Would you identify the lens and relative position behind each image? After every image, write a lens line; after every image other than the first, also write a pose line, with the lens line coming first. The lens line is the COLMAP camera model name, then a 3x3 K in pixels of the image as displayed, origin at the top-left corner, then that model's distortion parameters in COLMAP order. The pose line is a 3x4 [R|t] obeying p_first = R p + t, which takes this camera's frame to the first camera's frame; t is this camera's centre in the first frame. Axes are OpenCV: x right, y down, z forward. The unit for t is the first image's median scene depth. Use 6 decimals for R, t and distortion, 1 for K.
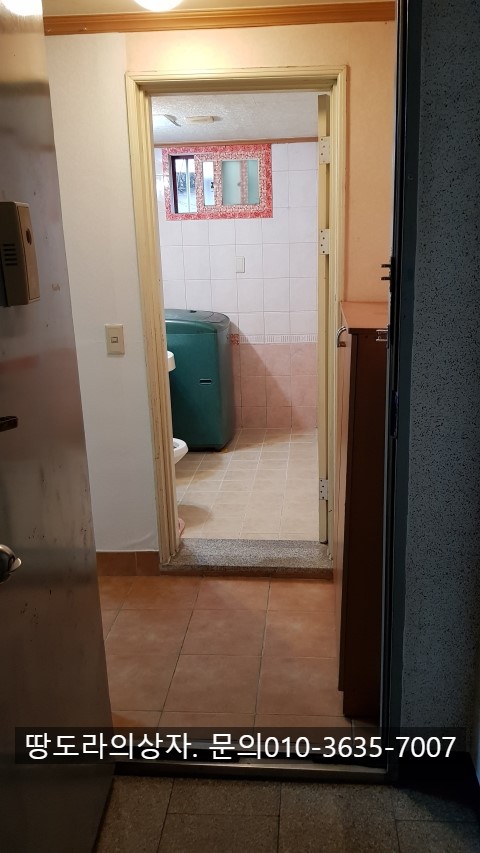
lens RADIAL K [[666.2, 0, 243.3], [0, 666.2, 427.0], [0, 0, 1]] dist [-0.003693, -0.001357]
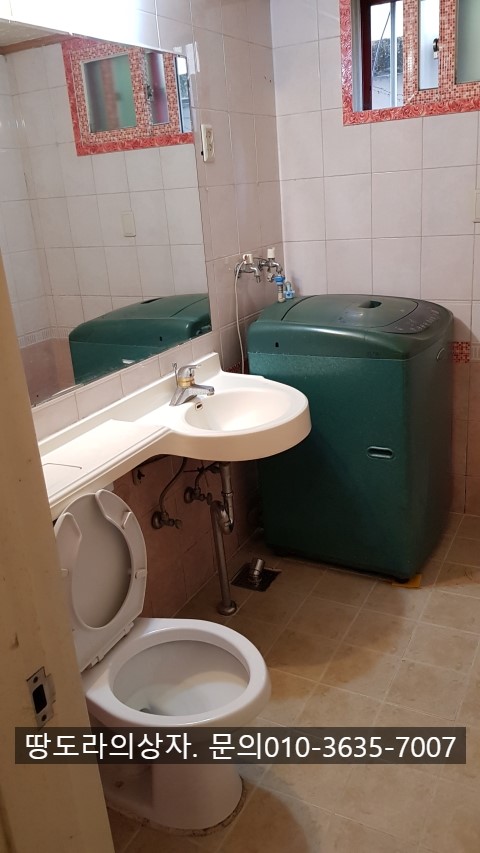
lens RADIAL K [[666.2, 0, 236.6], [0, 666.2, 425.5], [0, 0, 1]] dist [-0.003693, -0.001357]
pose [[0.926261, 0.082727, -0.367690, 0.021629], [-0.056029, 0.994996, 0.082721, -0.111587], [0.372693, -0.056020, 0.926262, 0.463131]]
